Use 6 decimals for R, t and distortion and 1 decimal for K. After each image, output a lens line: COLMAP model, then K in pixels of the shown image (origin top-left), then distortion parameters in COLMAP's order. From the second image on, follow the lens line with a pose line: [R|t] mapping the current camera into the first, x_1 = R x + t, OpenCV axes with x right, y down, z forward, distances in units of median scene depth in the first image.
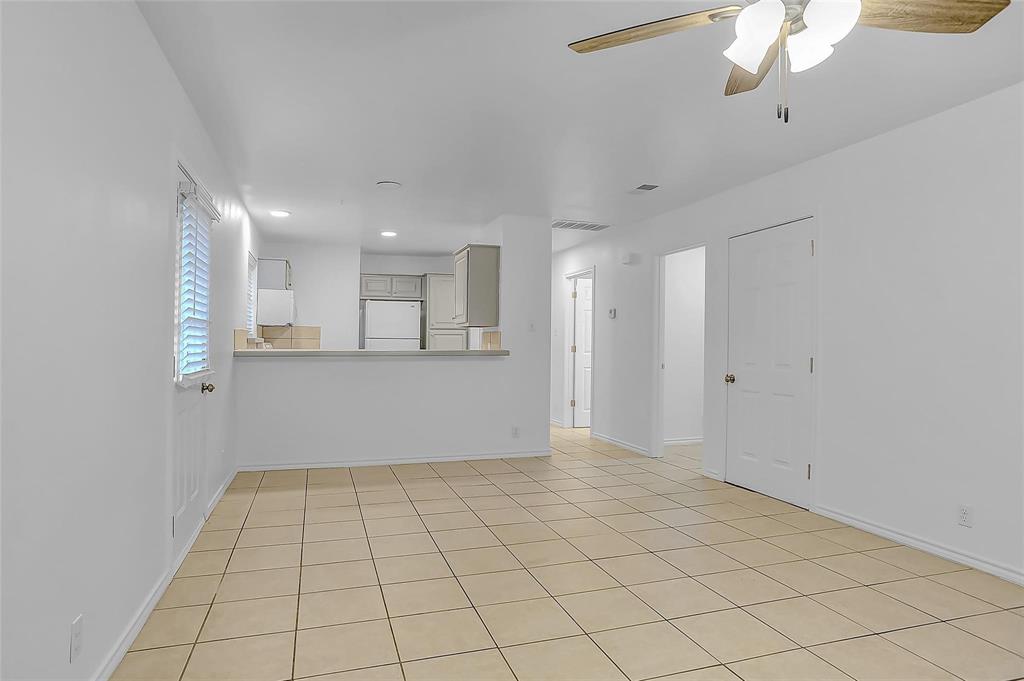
lens RADIAL K [[590.1, 0, 530.9], [0, 590.1, 339.7], [0, 0, 1]] dist [-0.002319, -0.142799]
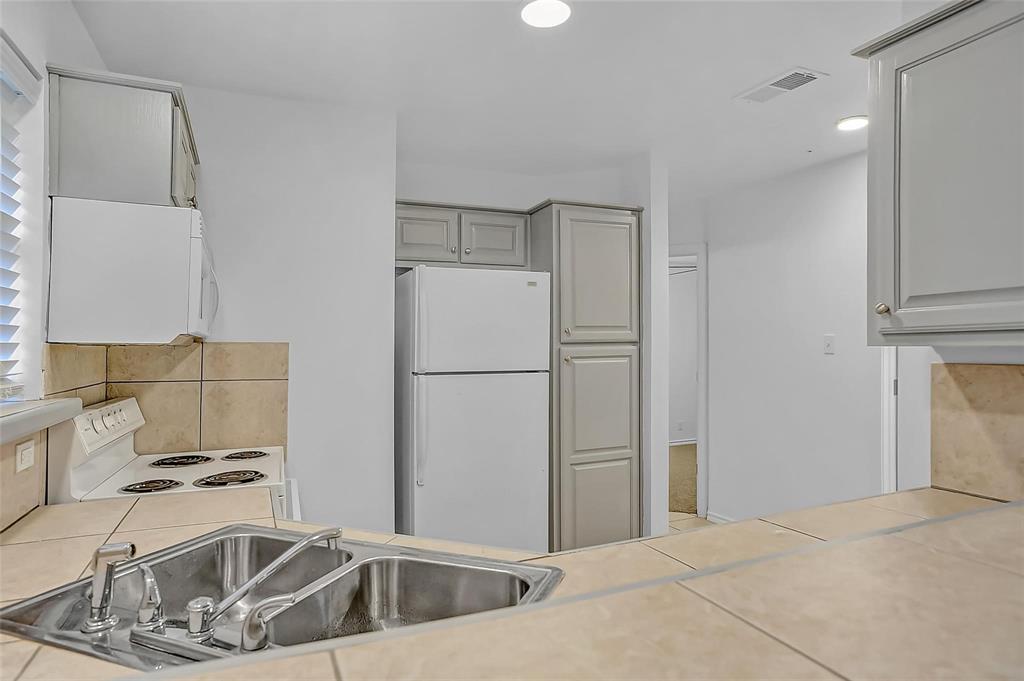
lens RADIAL K [[597.4, 0, 512.0], [0, 597.4, 340.5], [0, 0, 1]] dist [-0.077853, 0.048285]
pose [[0.995862, -0.022490, 0.088053, -0.270025], [0.022820, 0.999736, -0.002741, -0.019995], [-0.087968, 0.004739, 0.996112, 0.675660]]
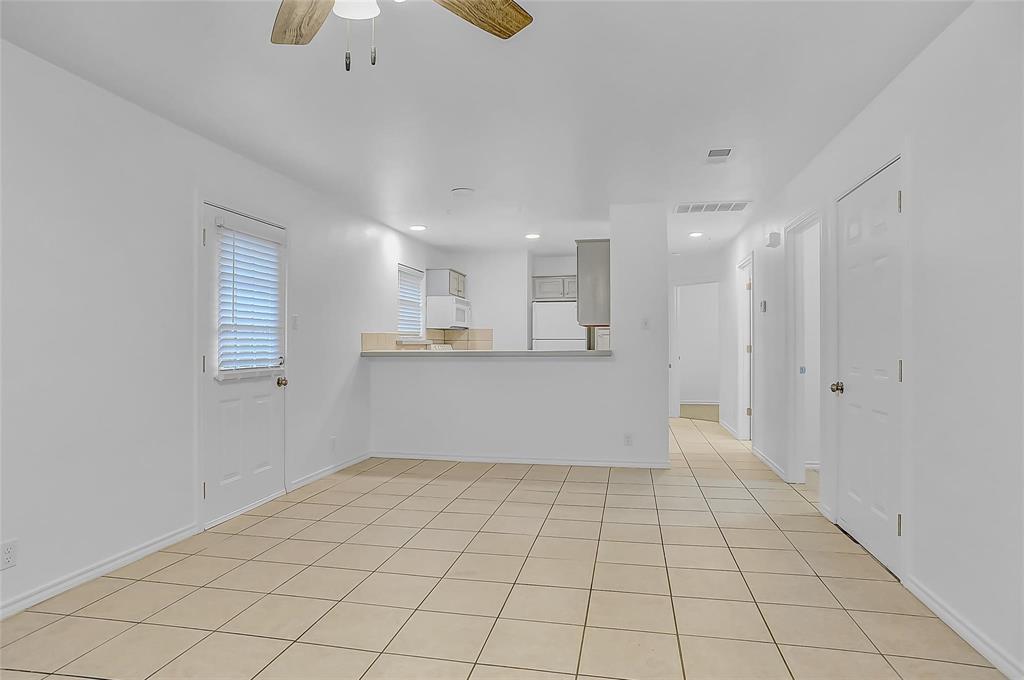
lens RADIAL K [[597.4, 0, 512.0], [0, 597.4, 340.0], [0, 0, 1]] dist [-0.077853, 0.048285]
pose [[0.861158, -0.010493, -0.508229, 0.230781], [0.010494, 0.999941, -0.002864, 0.001598], [0.508229, -0.002867, 0.861217, 0.090028]]
